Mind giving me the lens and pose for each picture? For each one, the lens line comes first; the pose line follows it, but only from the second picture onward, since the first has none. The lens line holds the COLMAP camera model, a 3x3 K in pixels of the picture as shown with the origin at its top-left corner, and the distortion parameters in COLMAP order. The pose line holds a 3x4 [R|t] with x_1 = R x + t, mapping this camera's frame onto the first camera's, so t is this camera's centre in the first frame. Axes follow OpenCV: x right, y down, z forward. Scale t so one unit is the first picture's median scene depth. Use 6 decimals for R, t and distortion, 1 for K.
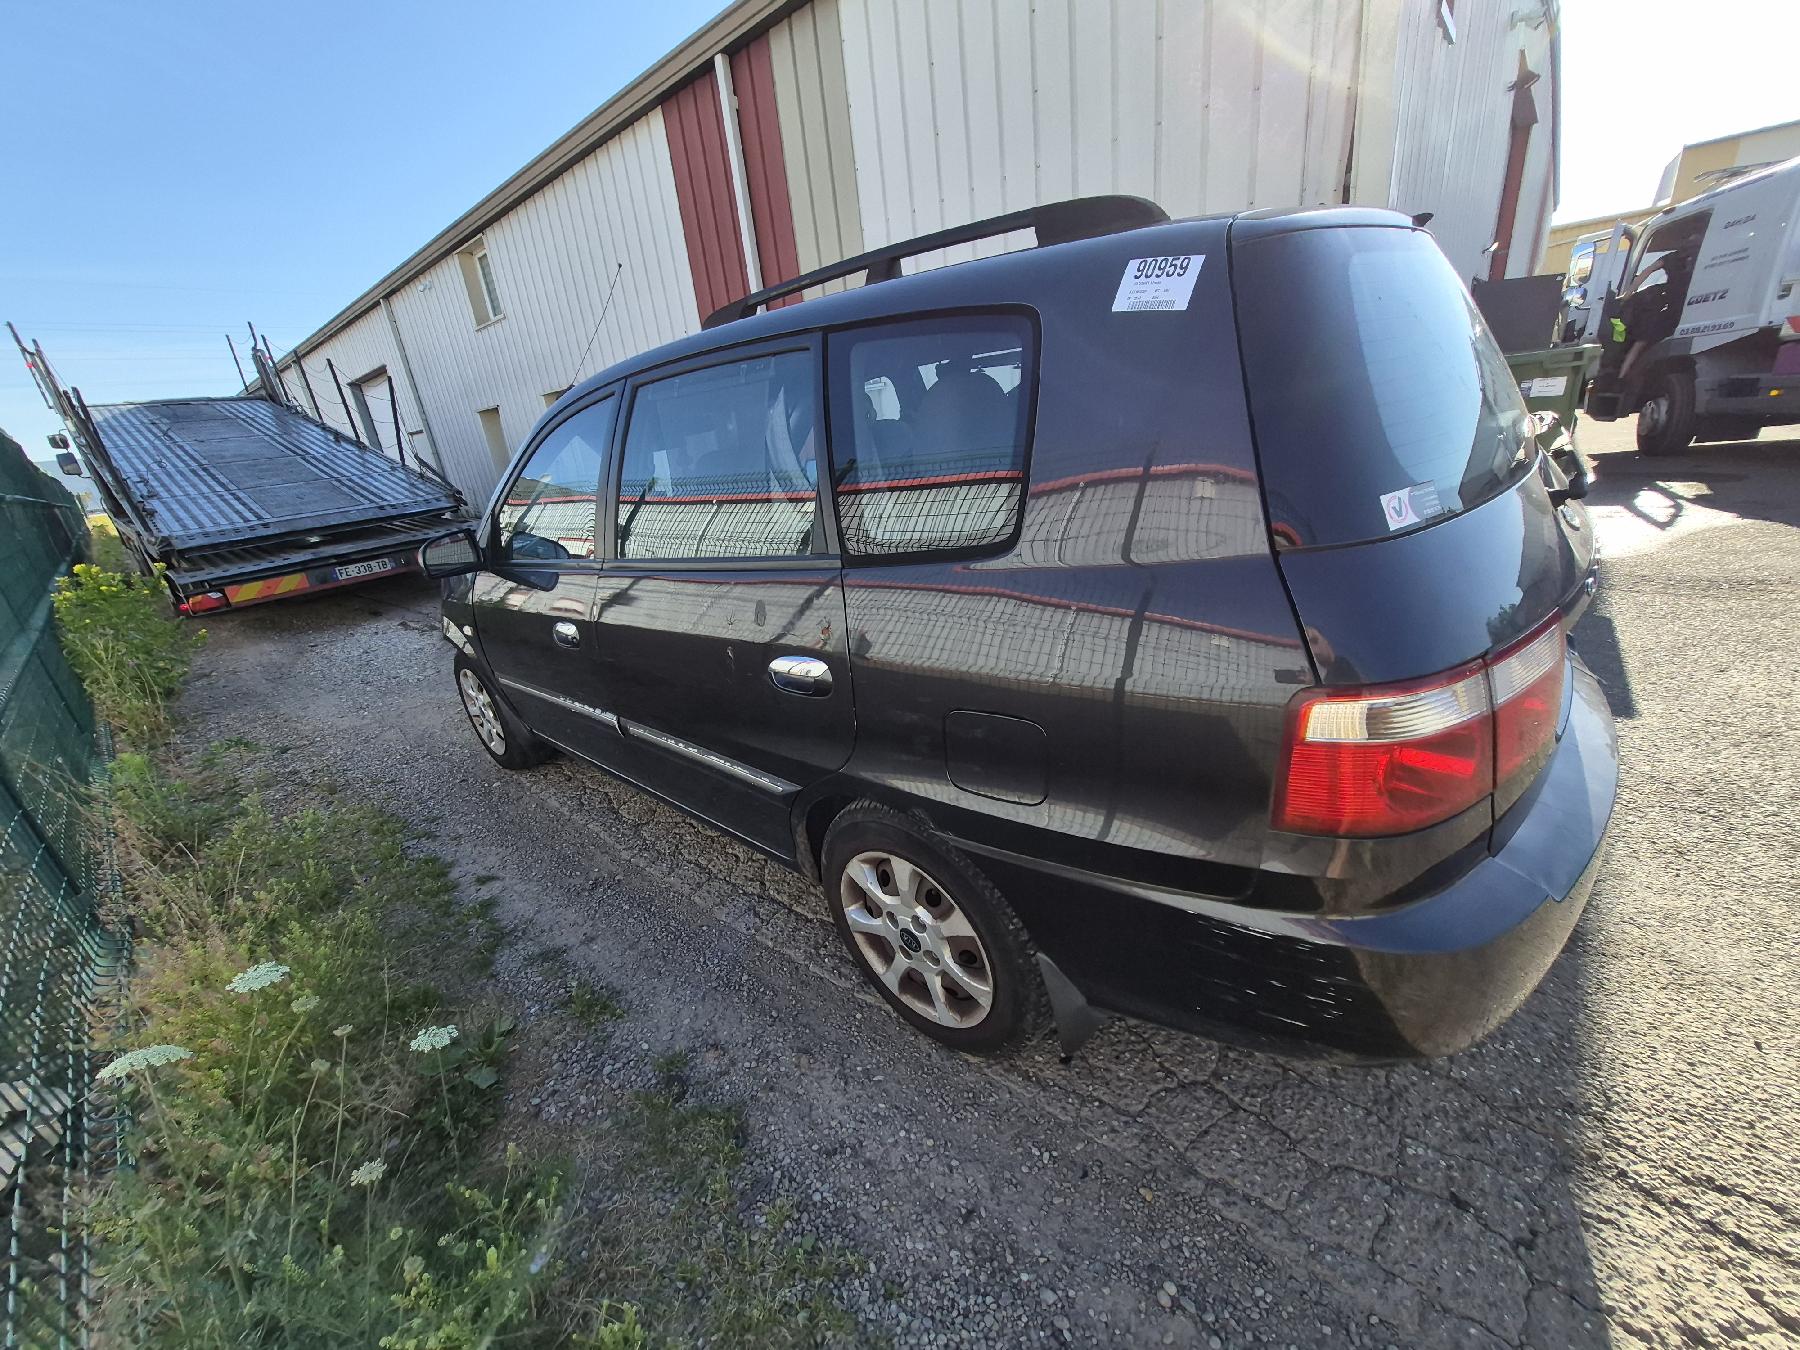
lens RADIAL K [[707.5, 0, 900.0], [0, 707.5, 675.0], [0, 0, 1]] dist [0.003848, 0.000104]
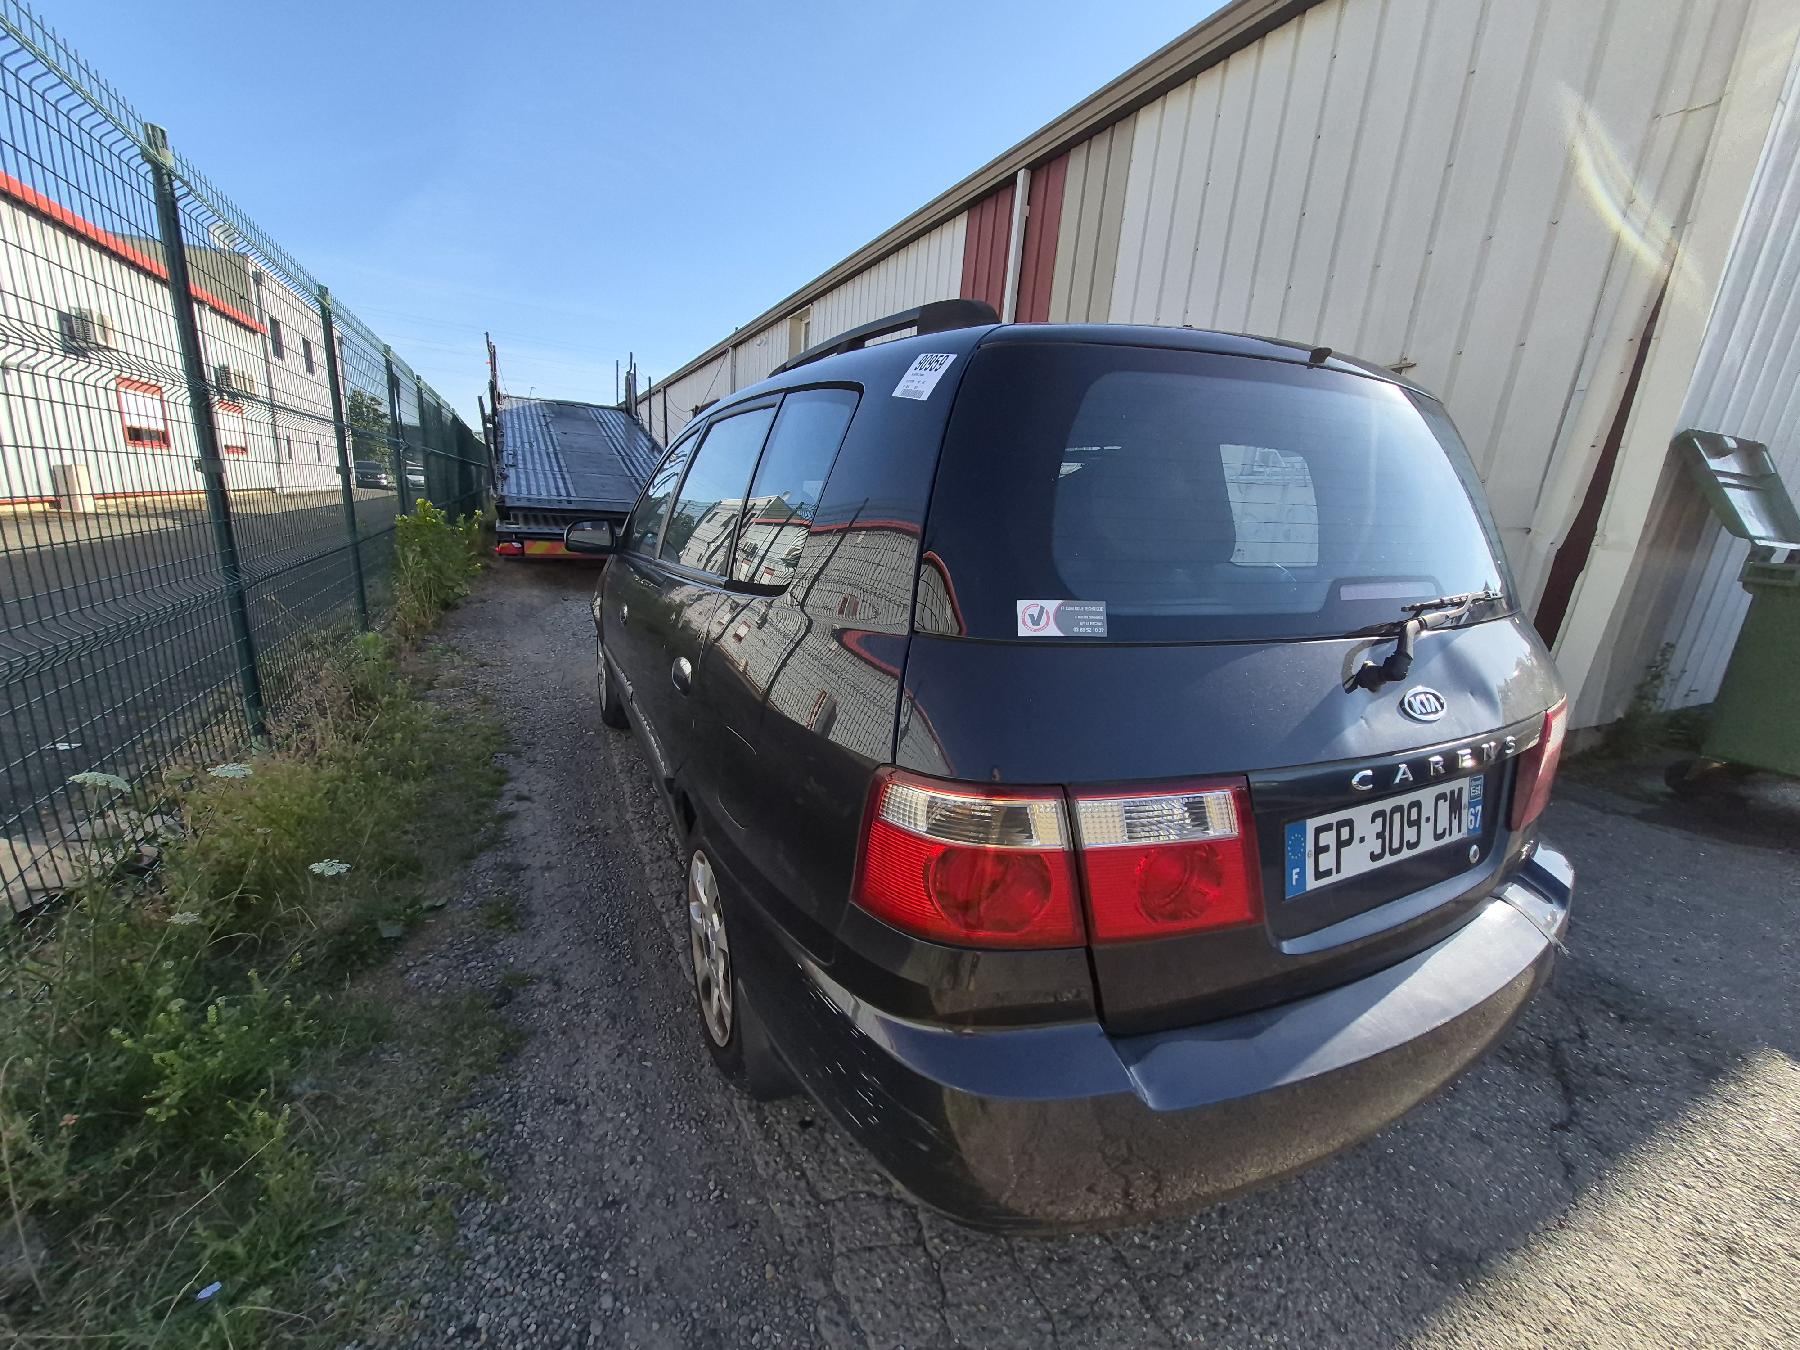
lens RADIAL K [[705.6, 0, 909.0], [0, 705.6, 685.3], [0, 0, 1]] dist [-0.000936, -0.000342]
pose [[0.920415, 0.254065, -0.297132, 0.312629], [-0.279596, 0.959011, -0.046084, -0.020028], [0.273245, 0.125493, 0.953724, 0.021411]]
